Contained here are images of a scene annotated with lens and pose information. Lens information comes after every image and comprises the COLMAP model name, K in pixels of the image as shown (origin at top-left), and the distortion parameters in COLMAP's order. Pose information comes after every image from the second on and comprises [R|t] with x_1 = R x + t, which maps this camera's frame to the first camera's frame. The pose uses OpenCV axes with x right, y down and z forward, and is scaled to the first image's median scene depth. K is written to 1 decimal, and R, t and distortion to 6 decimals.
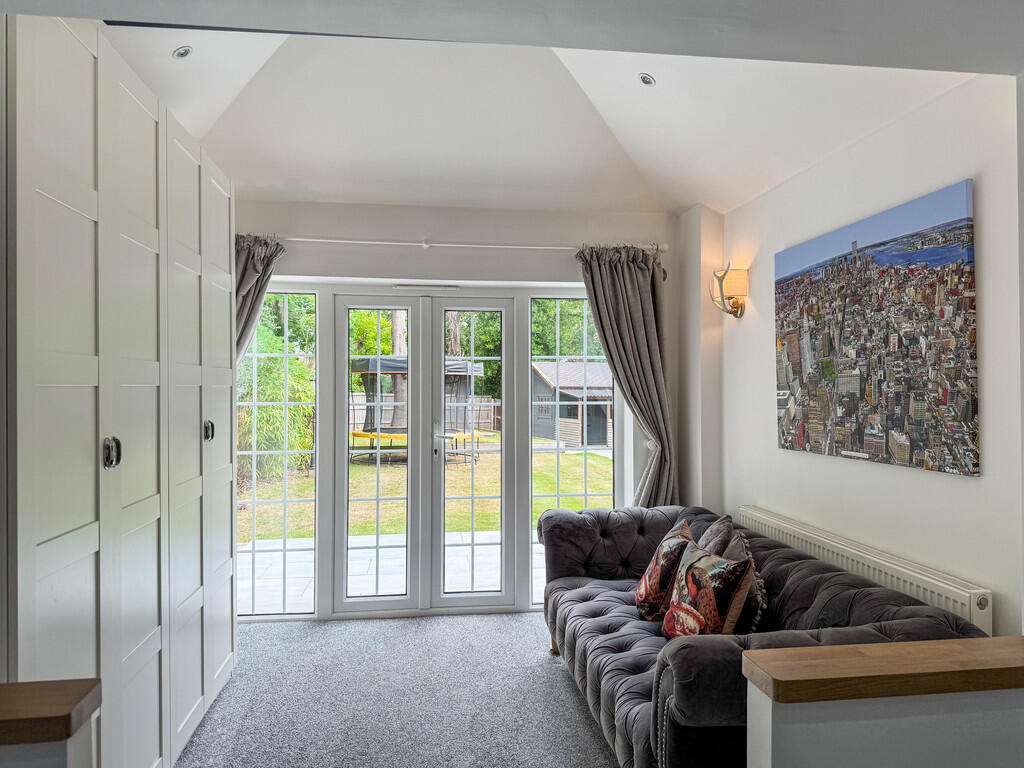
lens RADIAL K [[733.7, 0, 501.5], [0, 733.7, 381.1], [0, 0, 1]] dist [0.056458, -0.080952]
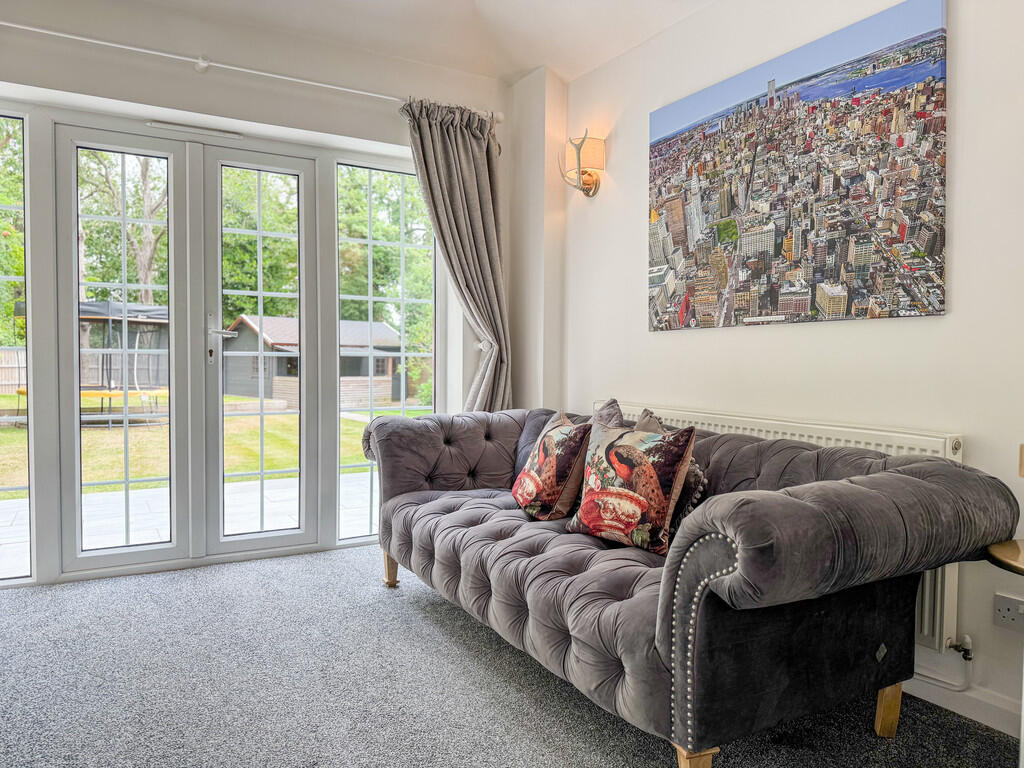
lens RADIAL K [[733.7, 0, 502.8], [0, 733.7, 391.2], [0, 0, 1]] dist [0.056458, -0.080952]
pose [[0.921443, -0.006207, 0.388465, -0.150778], [-0.014677, 0.998603, 0.050769, 0.127903], [-0.388237, -0.052482, 0.920064, 0.249002]]
